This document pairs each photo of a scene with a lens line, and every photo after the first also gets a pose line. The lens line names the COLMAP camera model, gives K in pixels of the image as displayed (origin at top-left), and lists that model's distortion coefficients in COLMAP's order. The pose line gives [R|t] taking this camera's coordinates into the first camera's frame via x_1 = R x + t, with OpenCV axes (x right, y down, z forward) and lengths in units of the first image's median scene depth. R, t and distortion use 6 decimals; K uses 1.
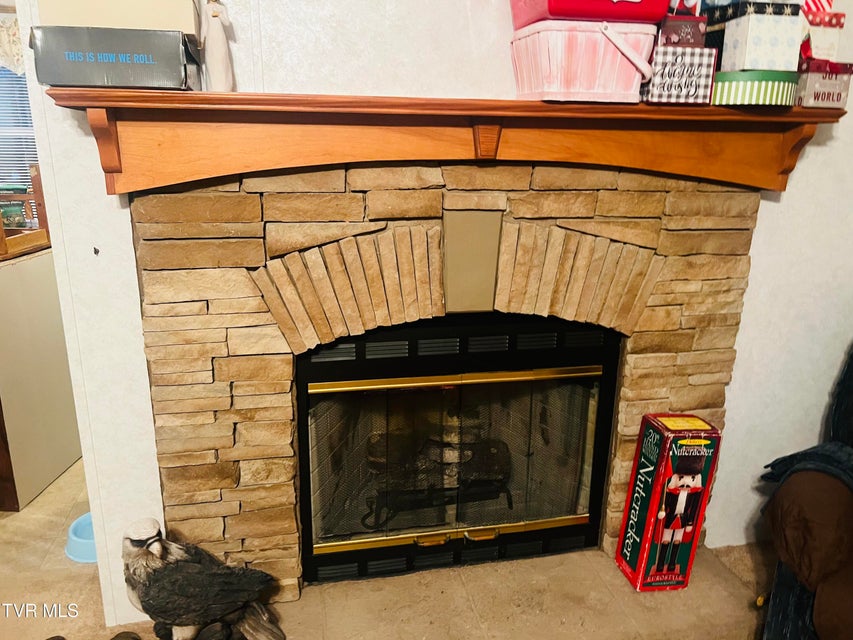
lens RADIAL K [[641.6, 0, 426.1], [0, 641.6, 317.1], [0, 0, 1]] dist [0.062899, -0.072079]
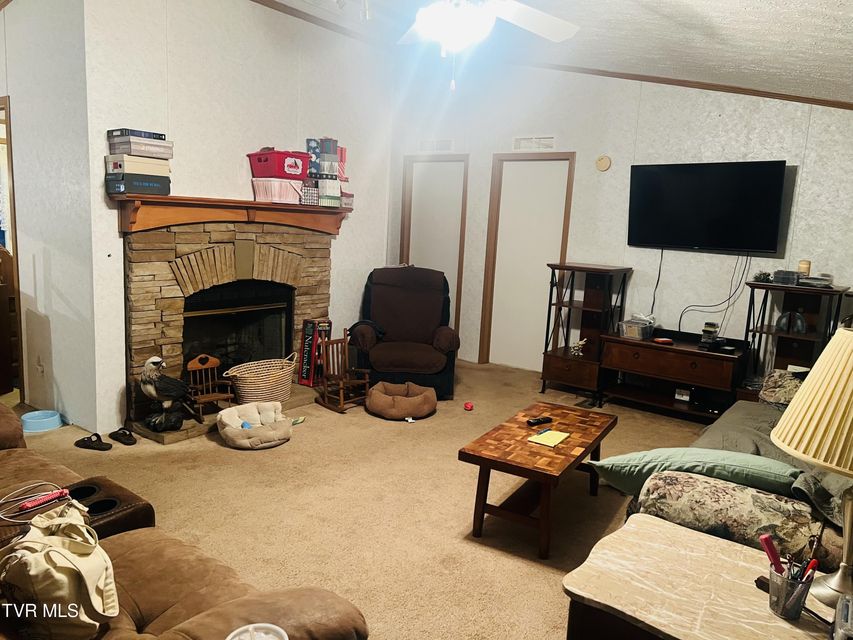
lens RADIAL K [[641.6, 0, 427.3], [0, 641.6, 321.1], [0, 0, 1]] dist [0.062899, -0.072079]
pose [[0.743189, -0.083064, 0.663905, -1.155036], [0.145776, 0.988529, -0.039505, 0.378174], [-0.653007, 0.126142, 0.746773, -1.431037]]
